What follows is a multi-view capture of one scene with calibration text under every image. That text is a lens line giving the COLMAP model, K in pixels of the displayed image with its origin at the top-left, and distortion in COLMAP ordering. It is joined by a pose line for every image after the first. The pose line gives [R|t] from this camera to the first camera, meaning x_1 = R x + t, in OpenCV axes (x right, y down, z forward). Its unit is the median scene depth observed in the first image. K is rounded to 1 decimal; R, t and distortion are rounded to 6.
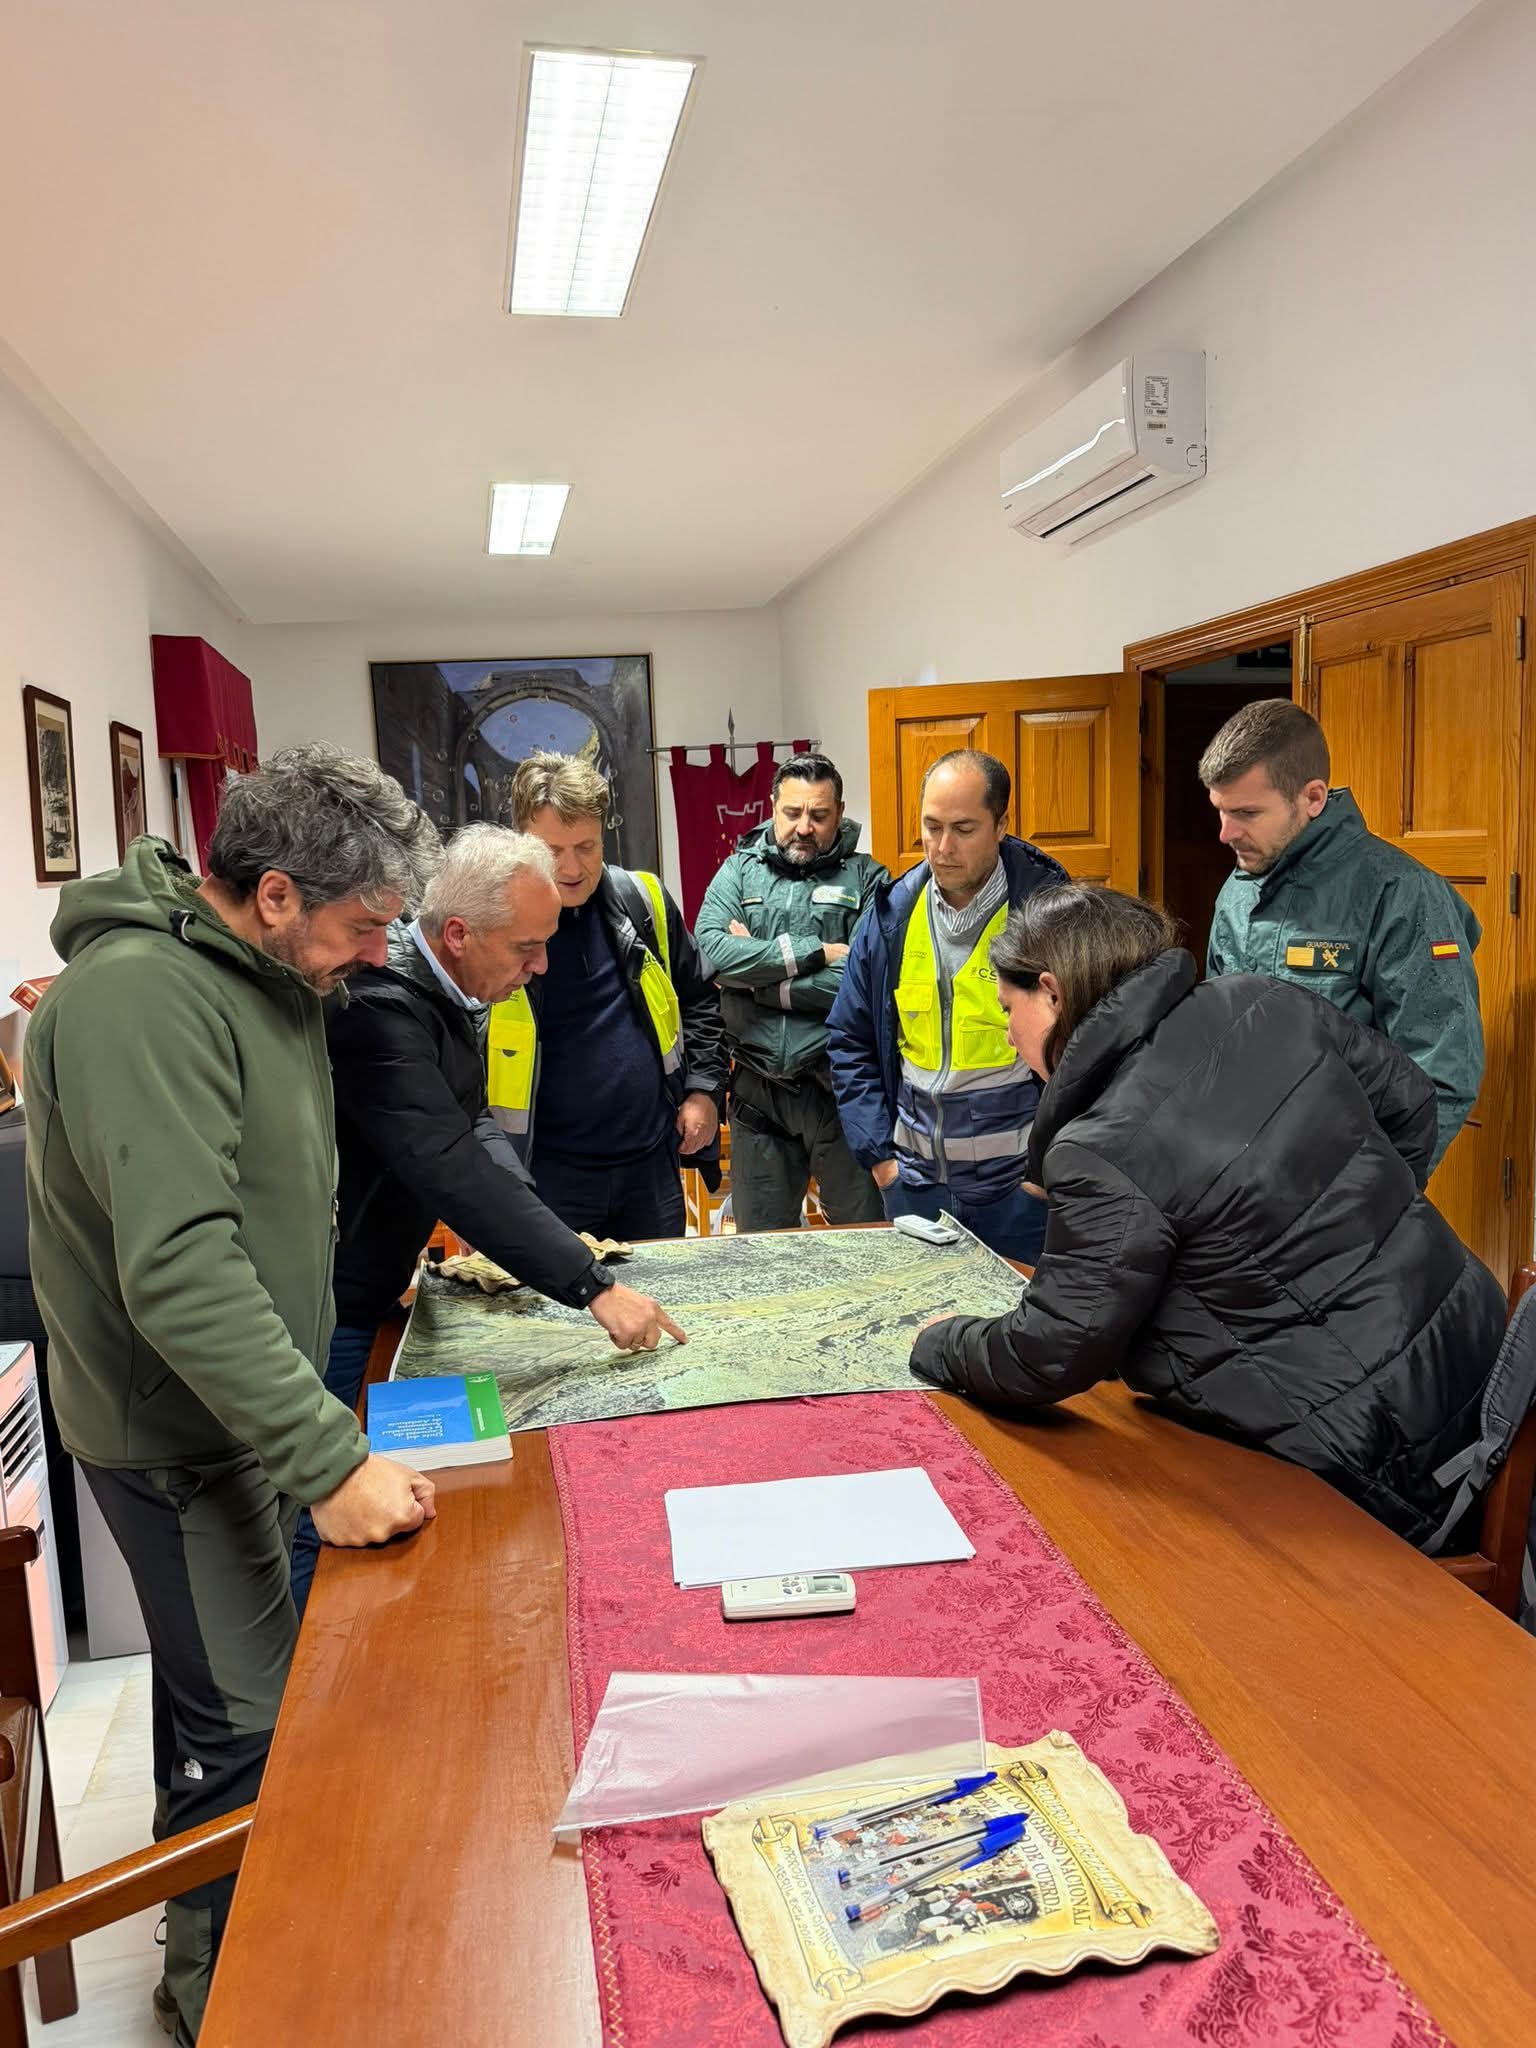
lens RADIAL K [[1675.0, 0, 768.0], [0, 1675.0, 1024.0], [0, 0, 1]] dist [0.292246, -0.002284]
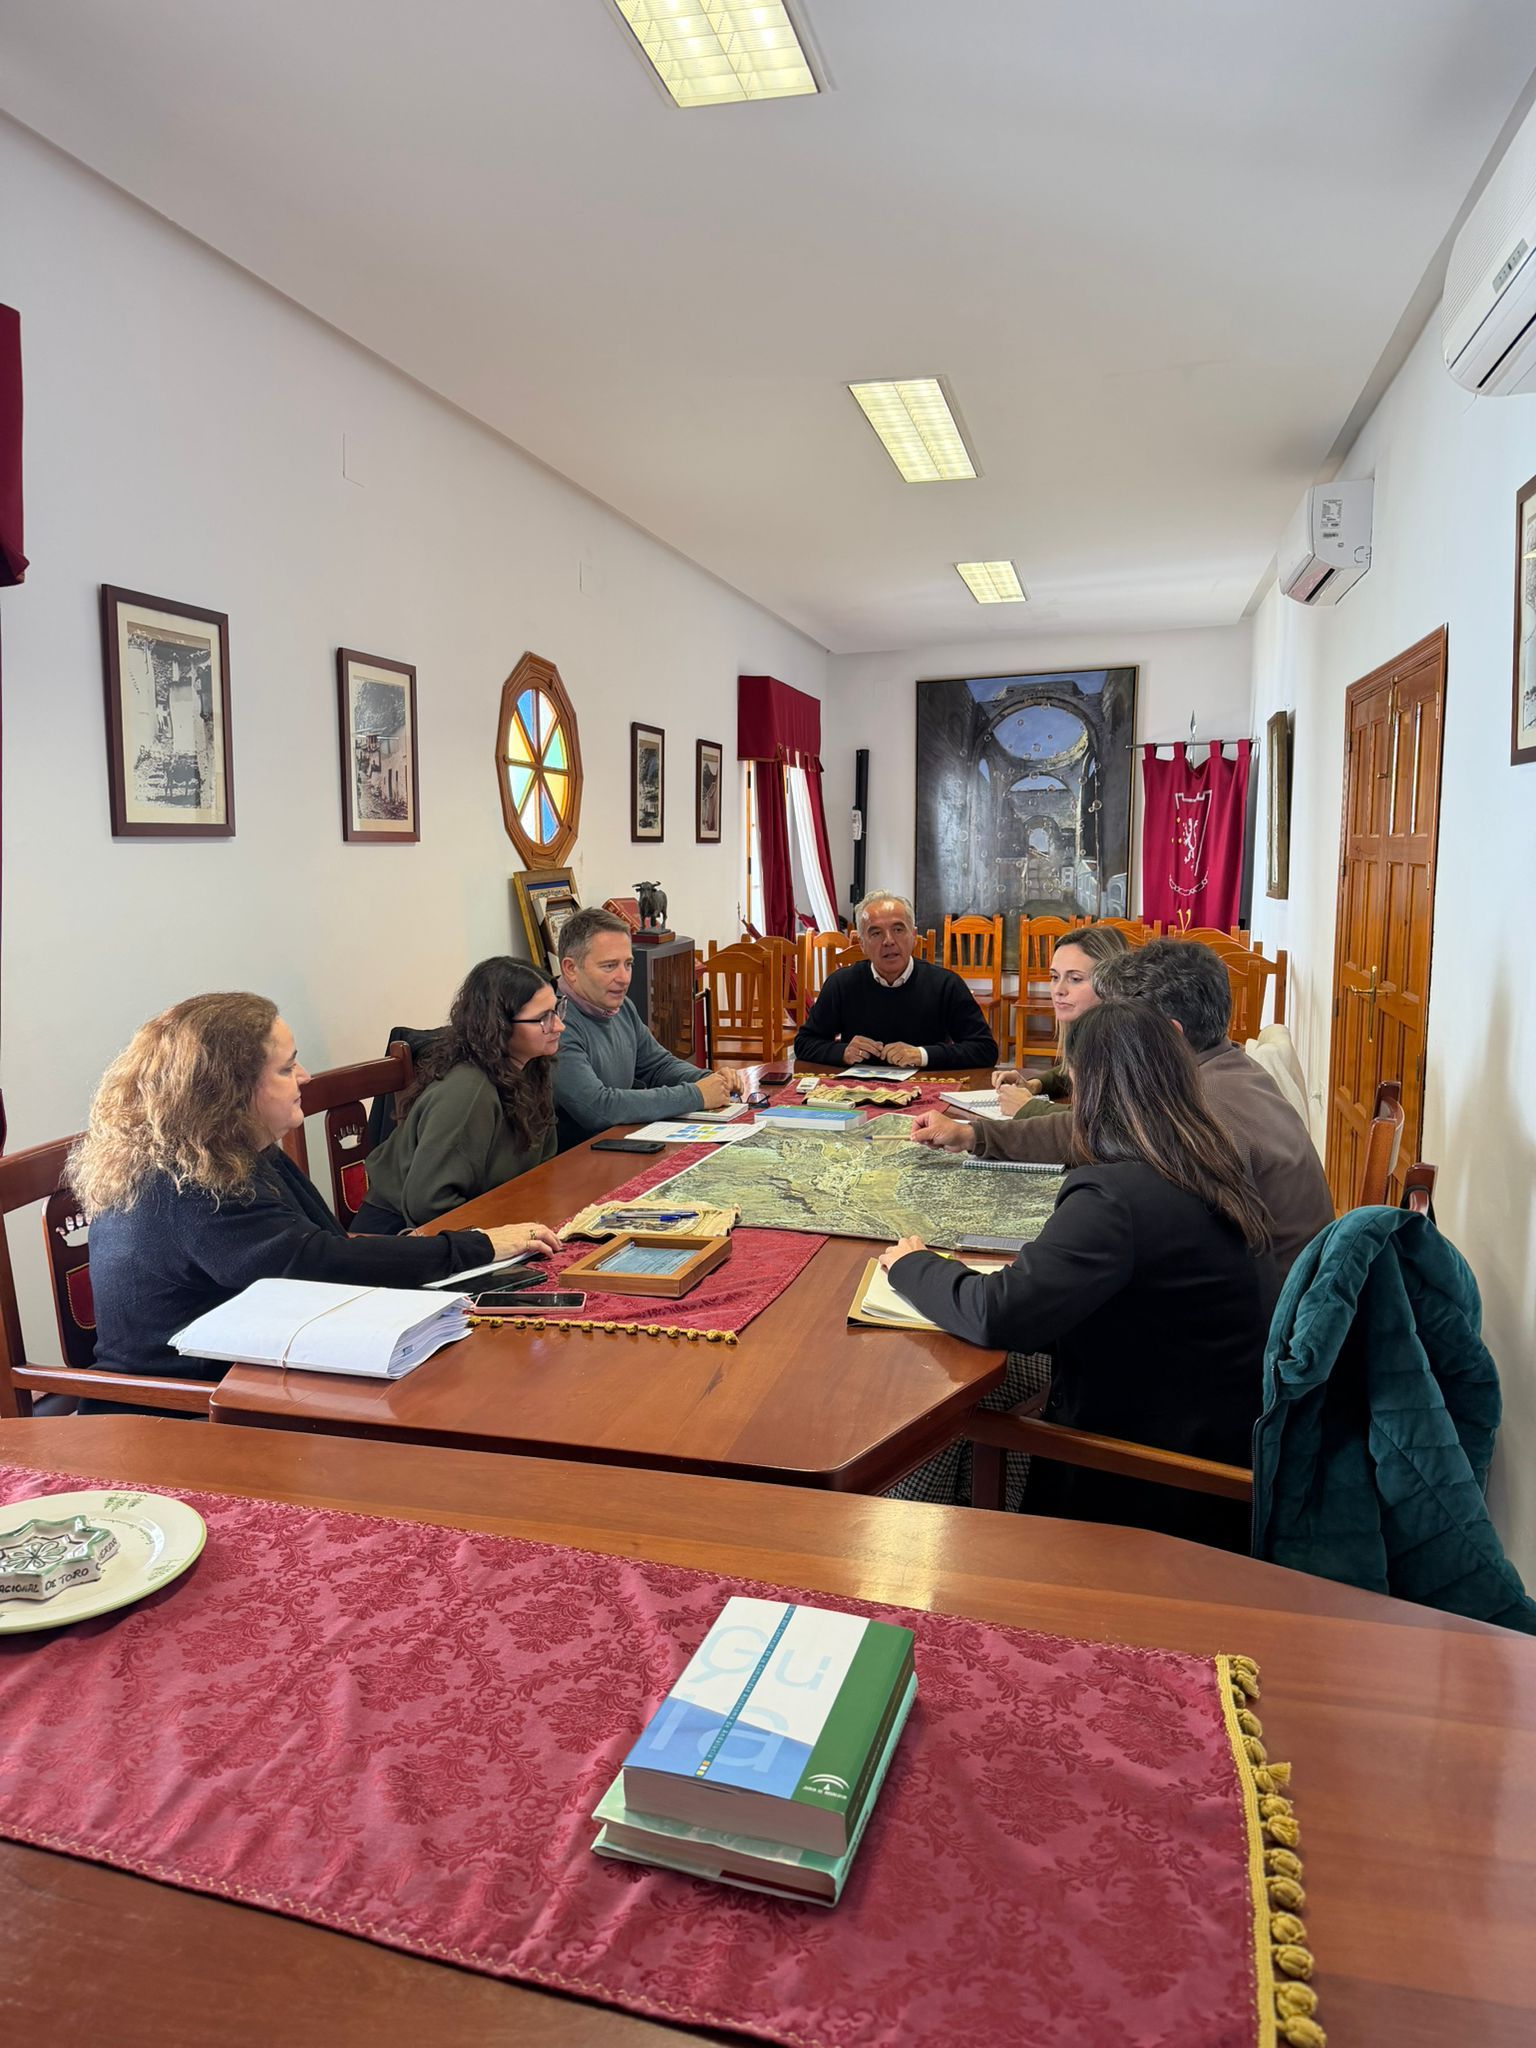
lens RADIAL K [[1675.0, 0, 768.0], [0, 1675.0, 1024.0], [0, 0, 1]] dist [0.292246, -0.002284]
pose [[0.919666, 0.077677, -0.384942, 0.180429], [-0.072805, 0.996974, 0.027240, 0.020325], [0.385894, 0.002974, 0.922539, -0.223148]]
